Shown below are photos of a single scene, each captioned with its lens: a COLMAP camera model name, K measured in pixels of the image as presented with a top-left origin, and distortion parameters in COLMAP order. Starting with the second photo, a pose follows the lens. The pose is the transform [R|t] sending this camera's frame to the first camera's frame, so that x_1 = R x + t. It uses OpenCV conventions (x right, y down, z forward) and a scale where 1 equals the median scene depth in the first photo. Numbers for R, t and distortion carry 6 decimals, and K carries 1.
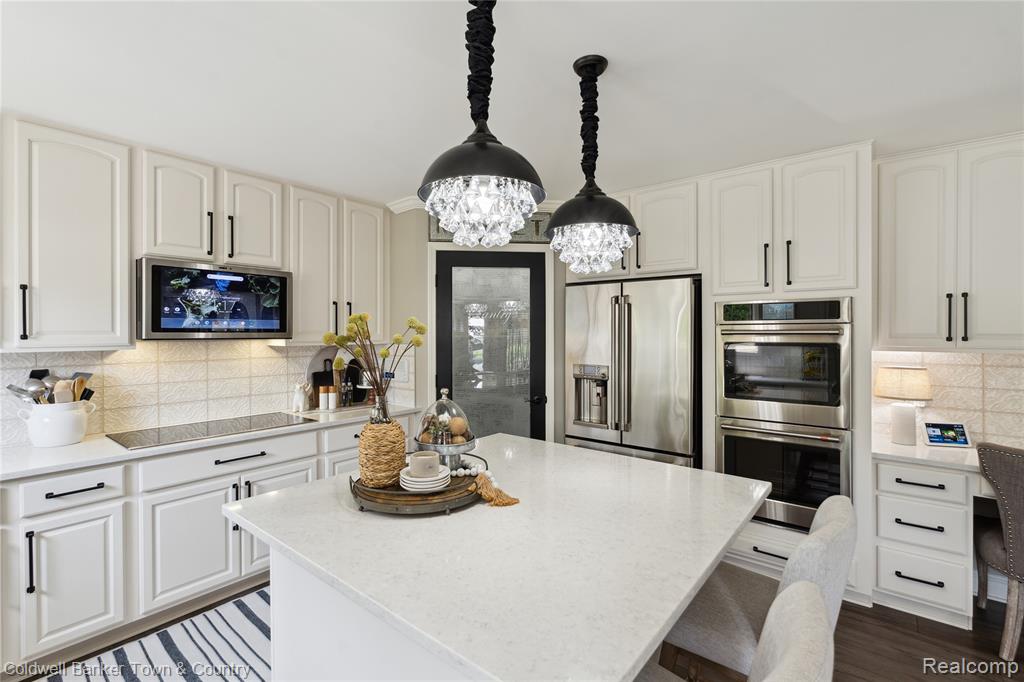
lens RADIAL K [[465.3, 0, 514.7], [0, 465.3, 336.1], [0, 0, 1]] dist [0.002519, 0.000204]
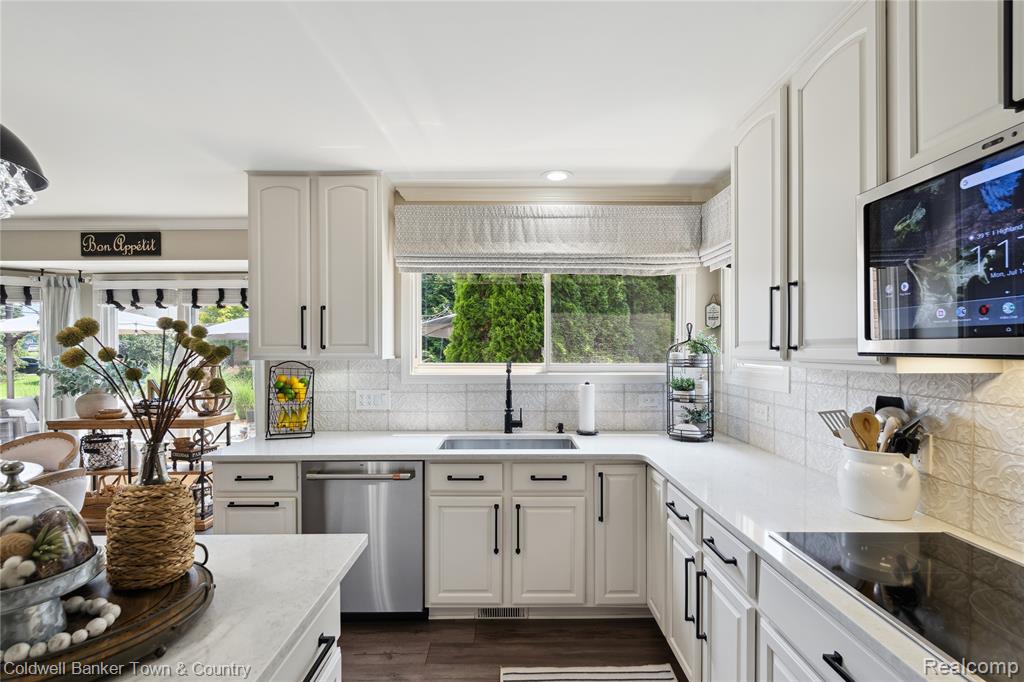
lens RADIAL K [[465.3, 0, 511.8], [0, 465.3, 342.9], [0, 0, 1]] dist [0.002519, 0.000204]
pose [[-0.773095, -0.001918, -0.634287, -0.153795], [-0.000736, 0.999997, -0.002127, -0.003057], [0.634290, -0.001177, -0.773094, 1.058460]]
